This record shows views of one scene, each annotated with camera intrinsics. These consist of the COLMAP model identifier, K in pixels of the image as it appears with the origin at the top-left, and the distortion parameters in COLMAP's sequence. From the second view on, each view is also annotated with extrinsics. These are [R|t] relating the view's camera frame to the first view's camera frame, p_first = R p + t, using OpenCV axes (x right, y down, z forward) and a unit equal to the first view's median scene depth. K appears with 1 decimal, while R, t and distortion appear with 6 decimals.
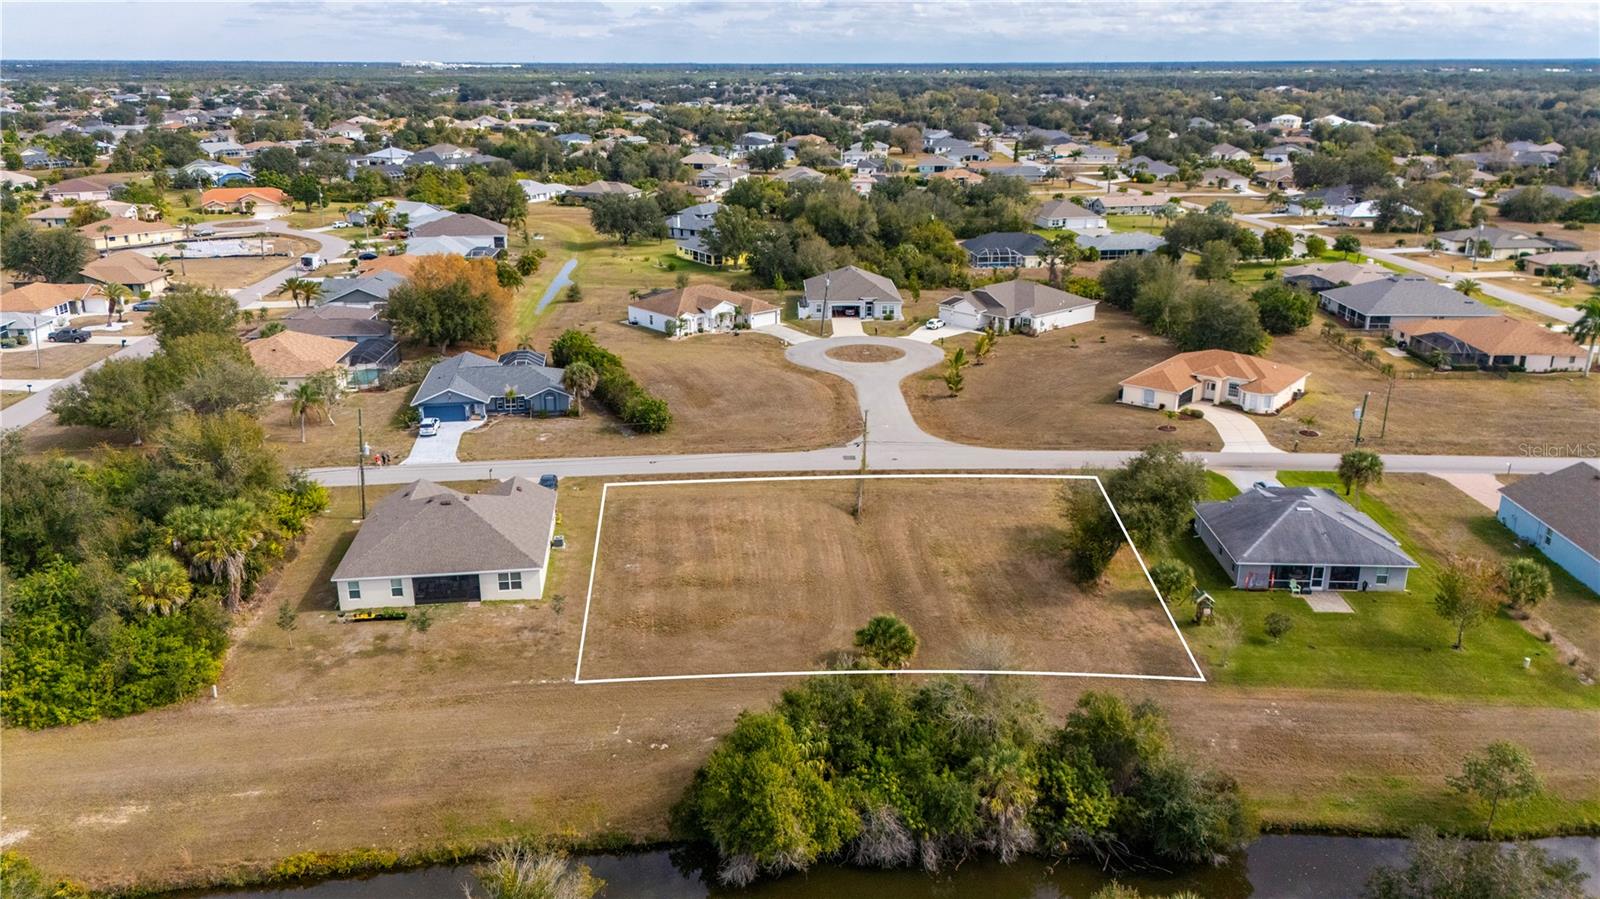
lens RADIAL K [[1217.1, 0, 800.0], [0, 1217.1, 449.5], [0, 0, 1]] dist [0.083168, -0.101180]
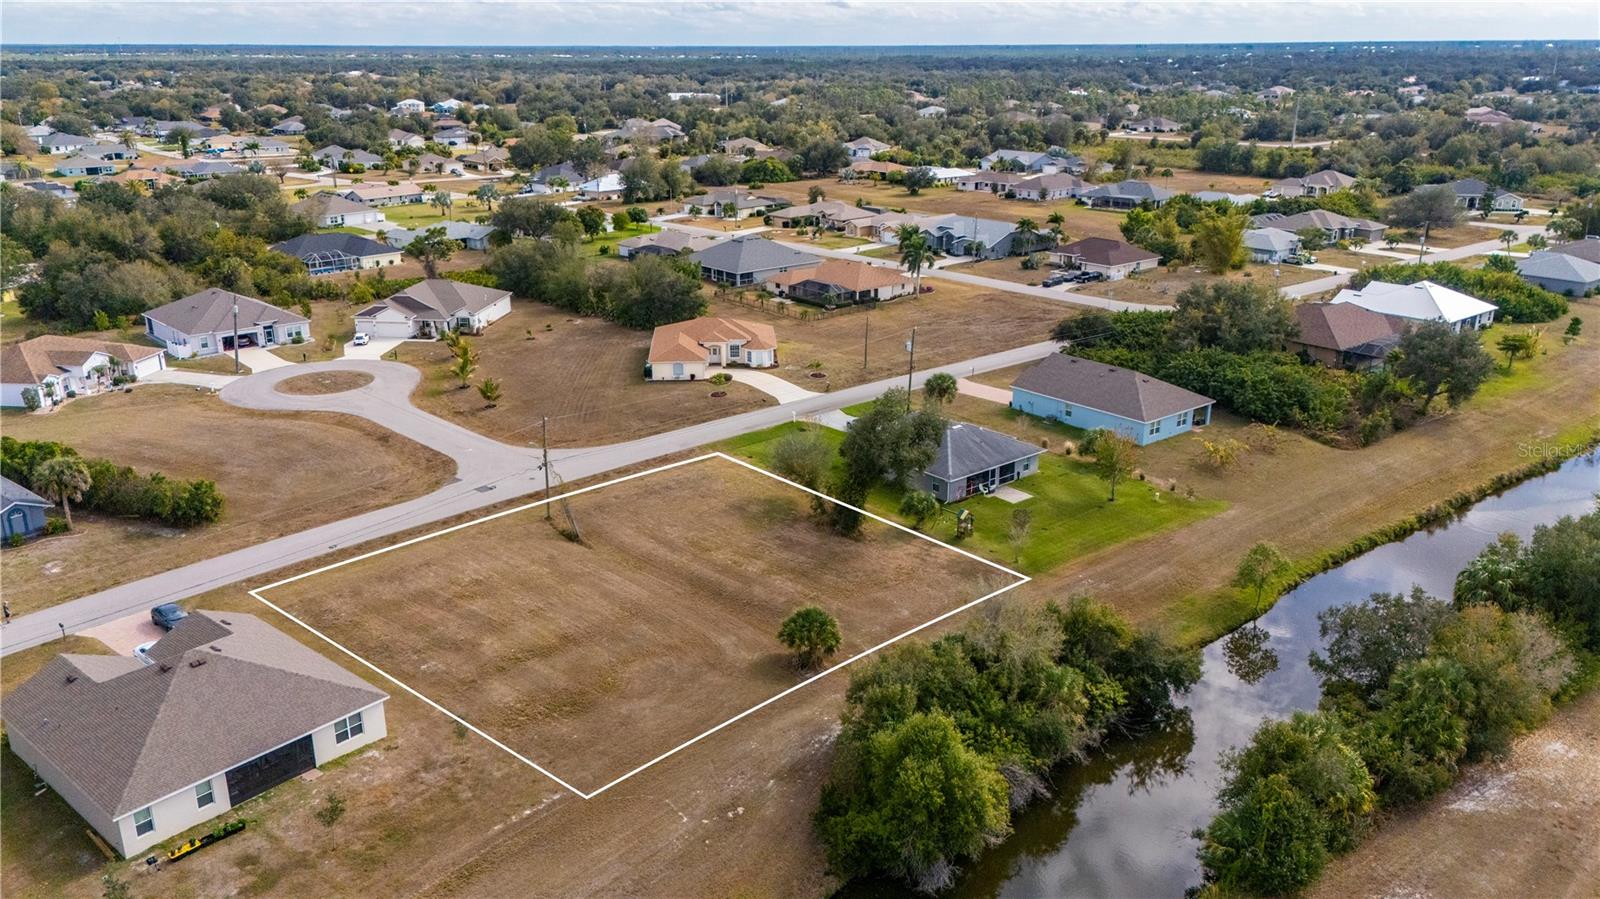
lens RADIAL K [[1217.1, 0, 800.0], [0, 1217.1, 449.5], [0, 0, 1]] dist [0.083168, -0.101180]
pose [[0.719783, -0.217332, 0.659302, -0.278355], [0.209465, 0.973459, 0.092210, -0.040976], [-0.661843, 0.071730, 0.746203, 0.123568]]
